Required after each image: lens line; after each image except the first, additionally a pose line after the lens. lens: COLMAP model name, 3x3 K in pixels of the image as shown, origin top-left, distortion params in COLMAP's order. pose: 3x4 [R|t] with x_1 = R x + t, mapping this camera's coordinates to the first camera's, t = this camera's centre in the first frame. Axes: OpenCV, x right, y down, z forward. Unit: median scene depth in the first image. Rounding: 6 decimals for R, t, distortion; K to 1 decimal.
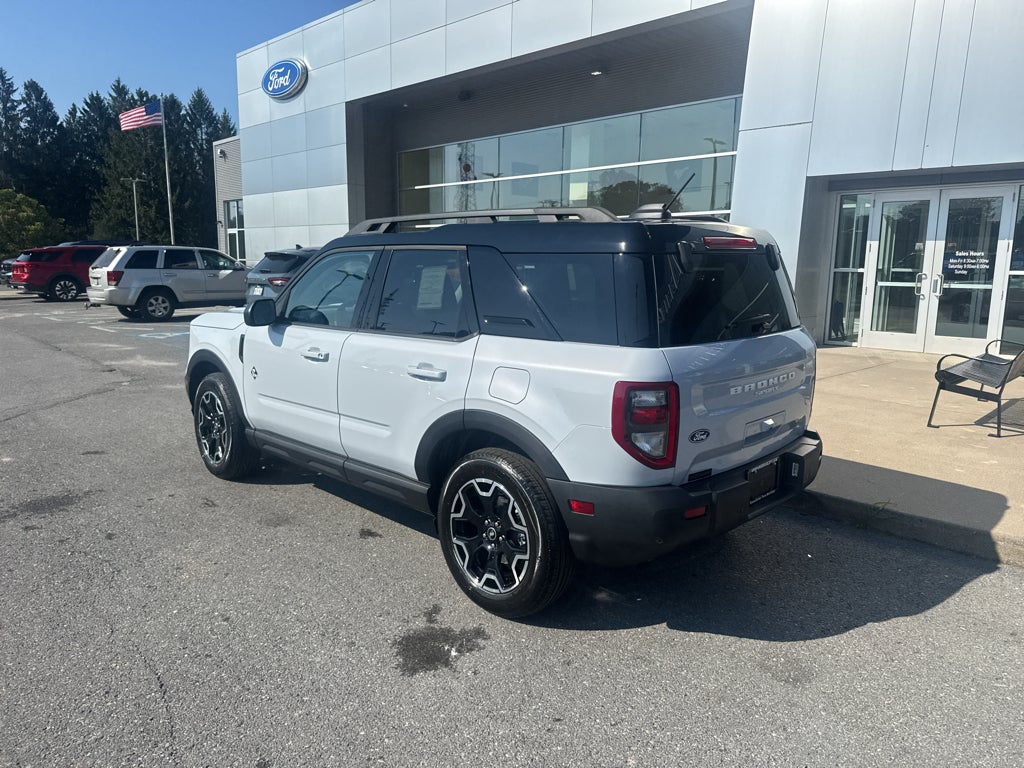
lens RADIAL K [[719.9, 0, 515.5], [0, 719.9, 367.1], [0, 0, 1]] dist [0.036061, -0.045890]
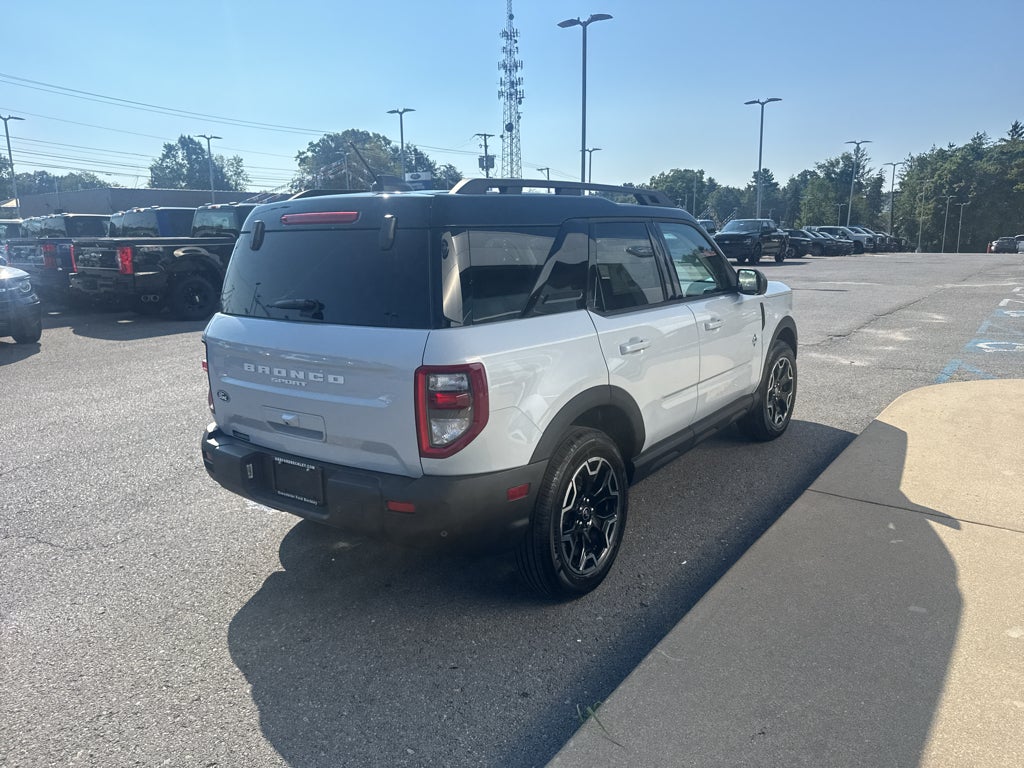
lens RADIAL K [[719.9, 0, 517.8], [0, 719.9, 367.4], [0, 0, 1]] dist [0.036061, -0.045890]
pose [[0.140409, 0.169306, -0.975510, 0.389323], [-0.124578, 0.980462, 0.152235, -0.048954], [0.982225, 0.100152, 0.158758, 0.347772]]
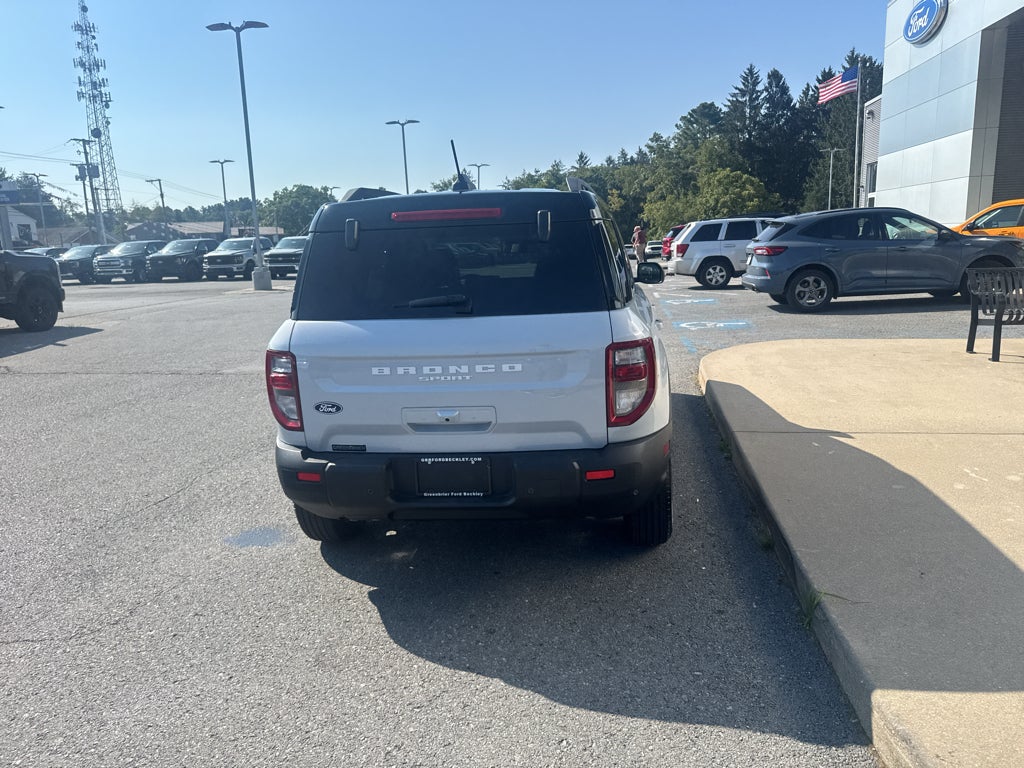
lens RADIAL K [[719.9, 0, 517.4], [0, 719.9, 367.4], [0, 0, 1]] dist [0.036061, -0.045890]
pose [[0.599514, 0.108372, -0.792993, 0.340140], [-0.072235, 0.994073, 0.081241, -0.018411], [0.797098, 0.008577, 0.603789, 0.161744]]
